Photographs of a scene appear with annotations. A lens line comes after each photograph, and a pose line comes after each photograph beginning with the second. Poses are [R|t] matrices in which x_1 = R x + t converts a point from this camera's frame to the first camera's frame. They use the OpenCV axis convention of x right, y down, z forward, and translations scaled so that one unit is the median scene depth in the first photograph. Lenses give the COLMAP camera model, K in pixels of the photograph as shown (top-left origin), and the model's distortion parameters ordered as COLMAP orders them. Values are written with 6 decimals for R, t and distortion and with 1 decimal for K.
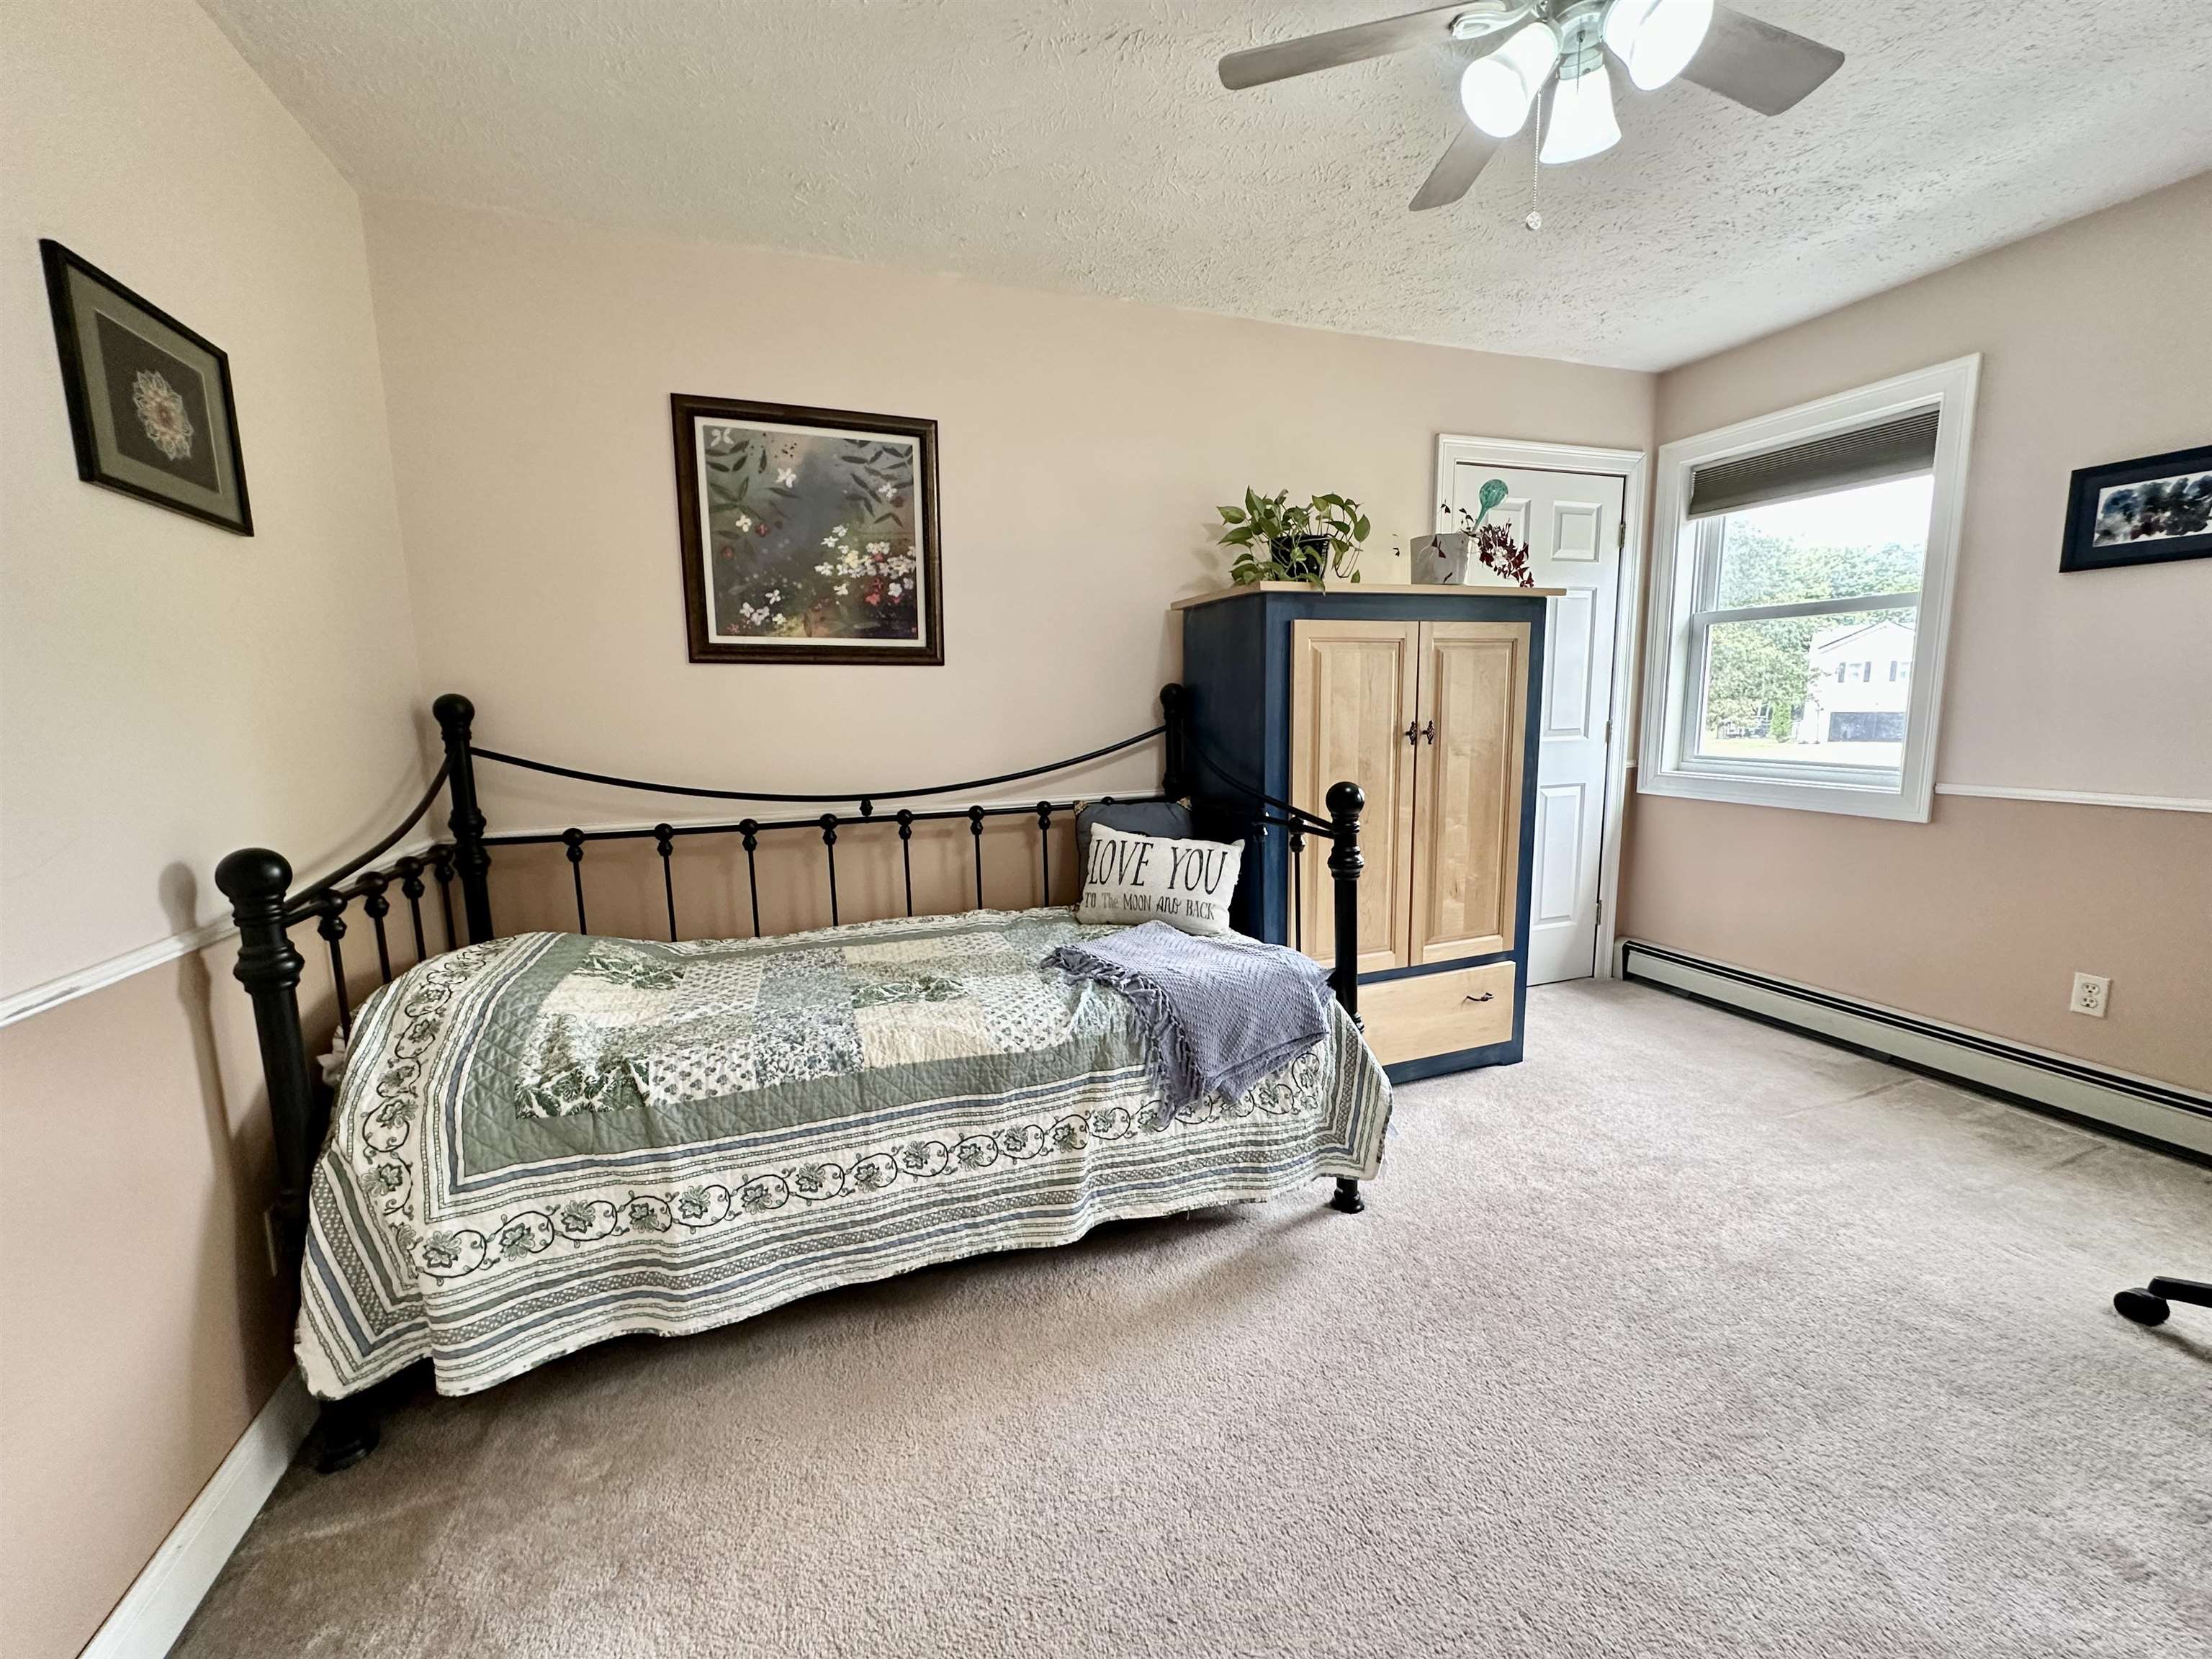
lens RADIAL K [[881.3, 0, 1106.9], [0, 881.3, 829.0], [0, 0, 1]] dist [-0.003939, 0.001091]
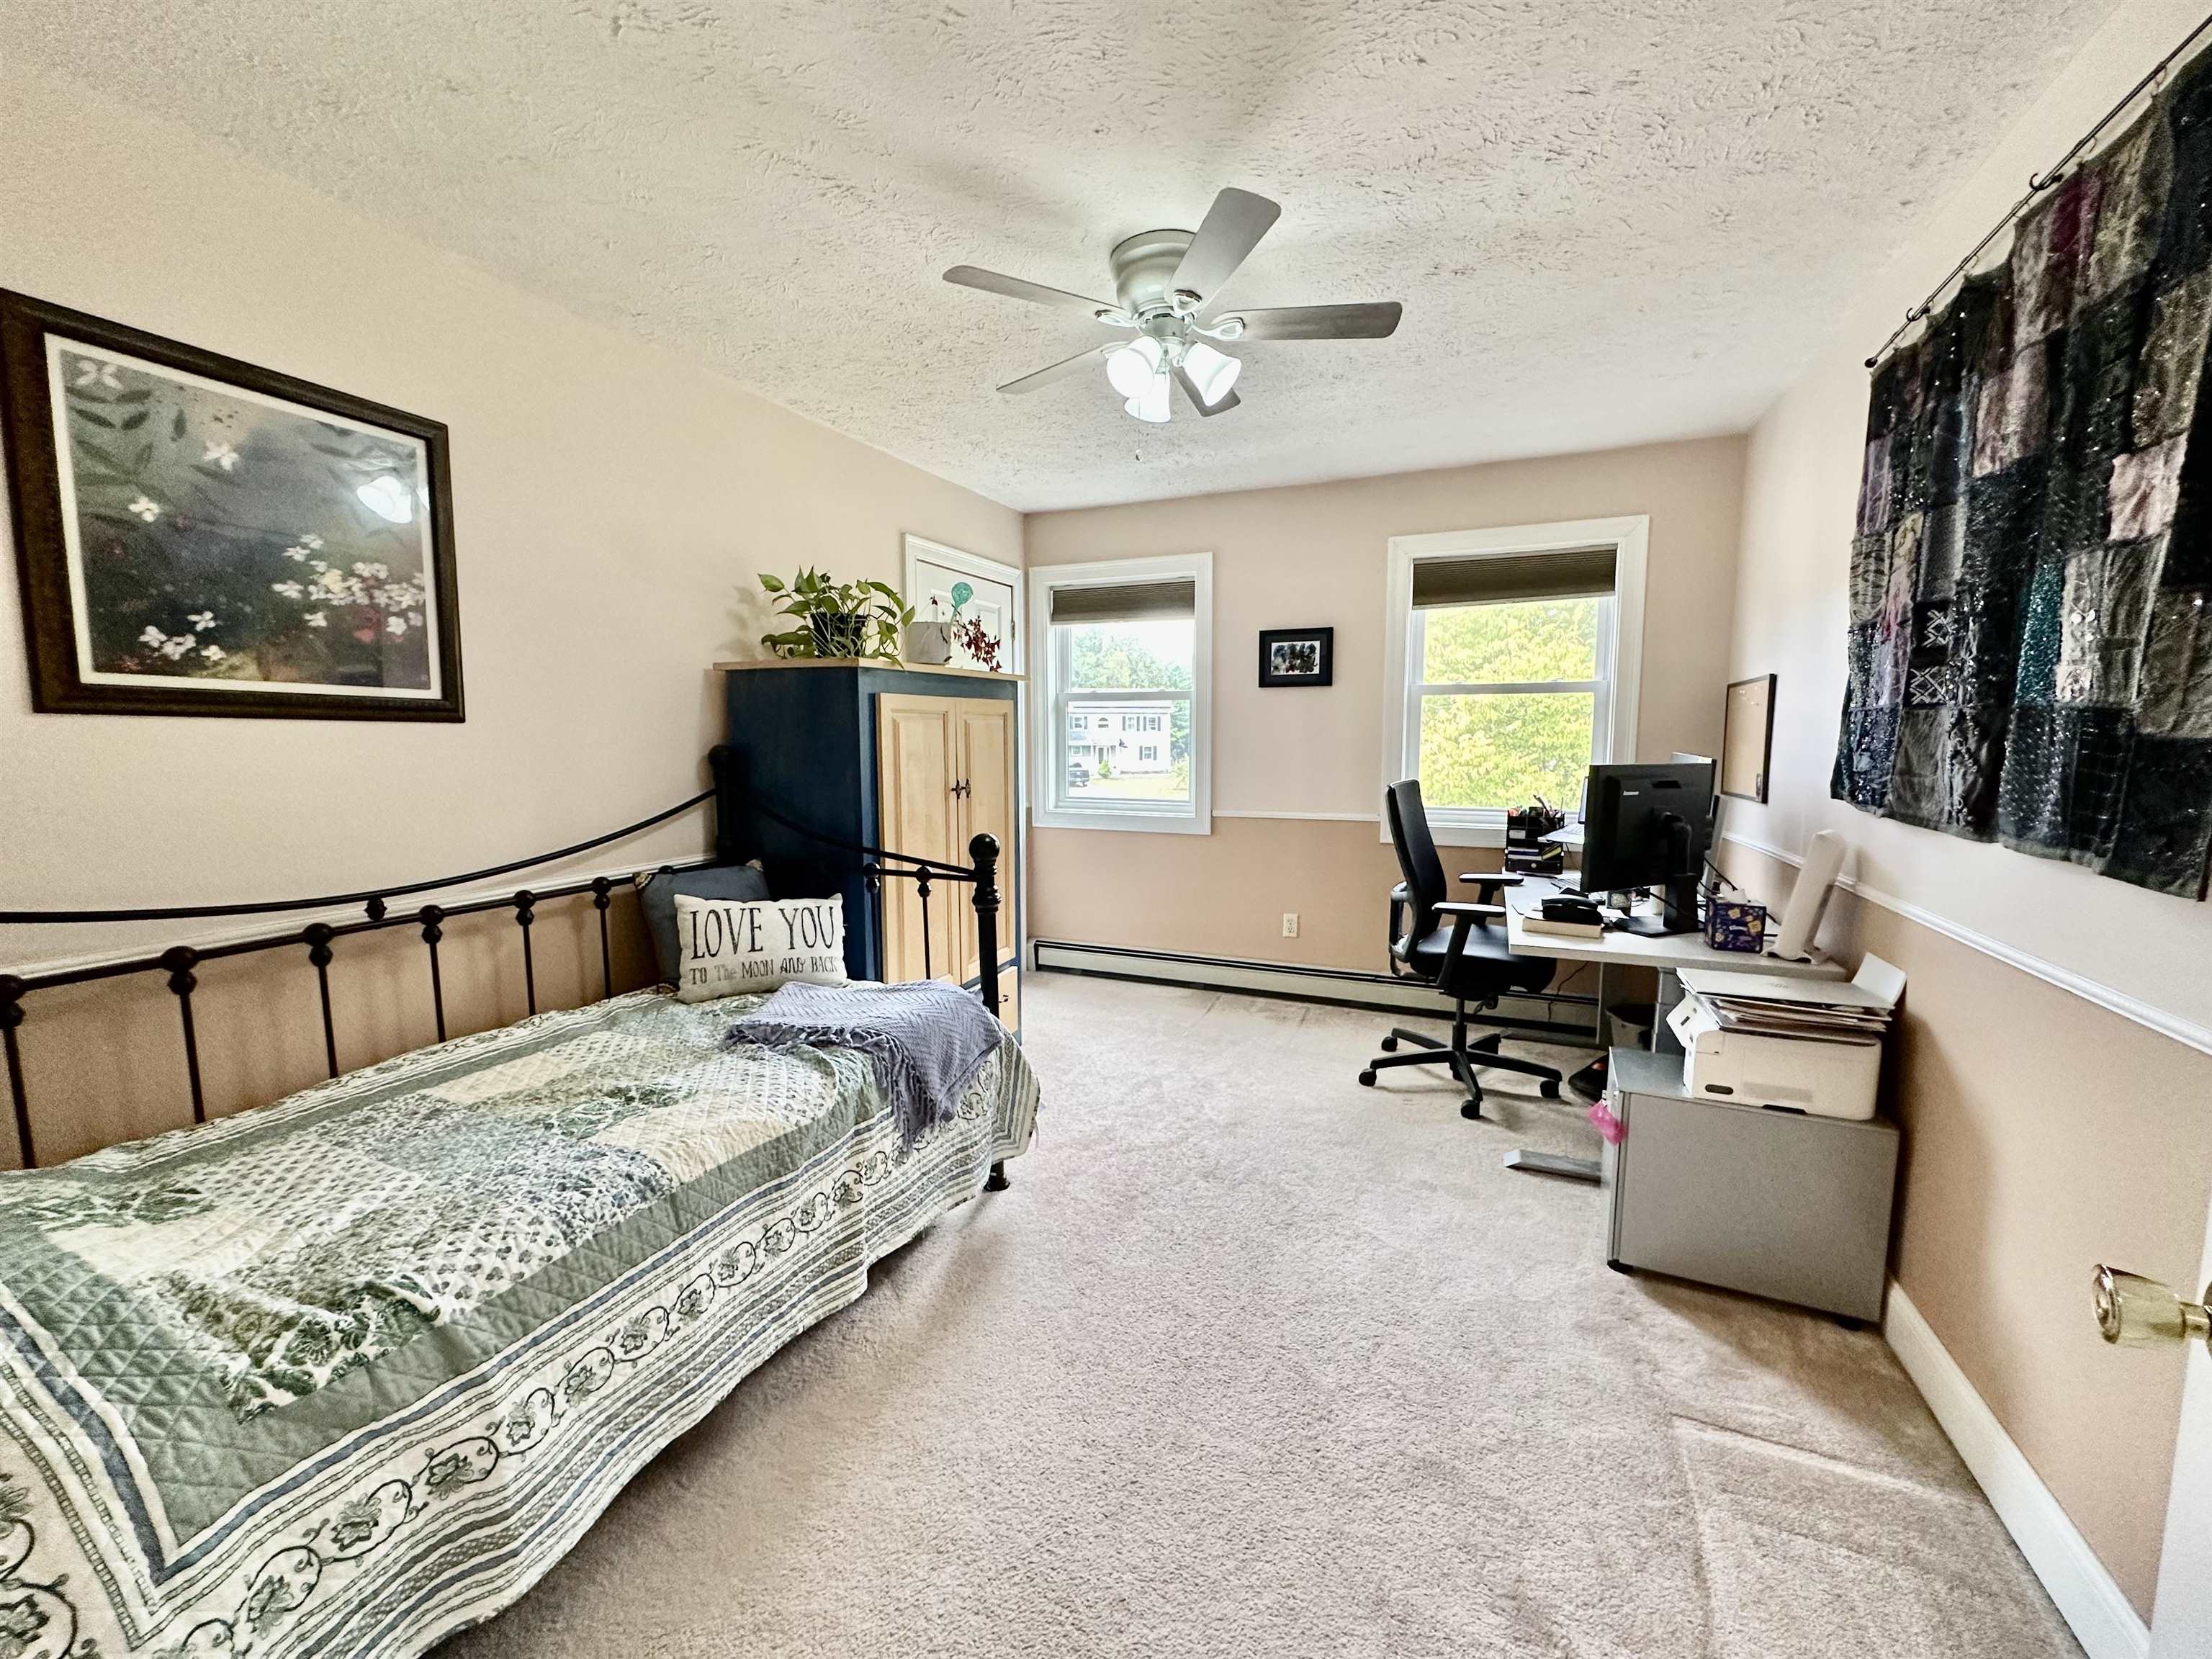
lens RADIAL K [[881.3, 0, 1106.0], [0, 881.3, 827.4], [0, 0, 1]] dist [-0.003939, 0.001091]
pose [[0.688983, -0.060608, 0.722239, -0.424315], [0.094075, 0.995546, -0.006201, -0.033294], [-0.718646, 0.072217, 0.691616, 0.026732]]
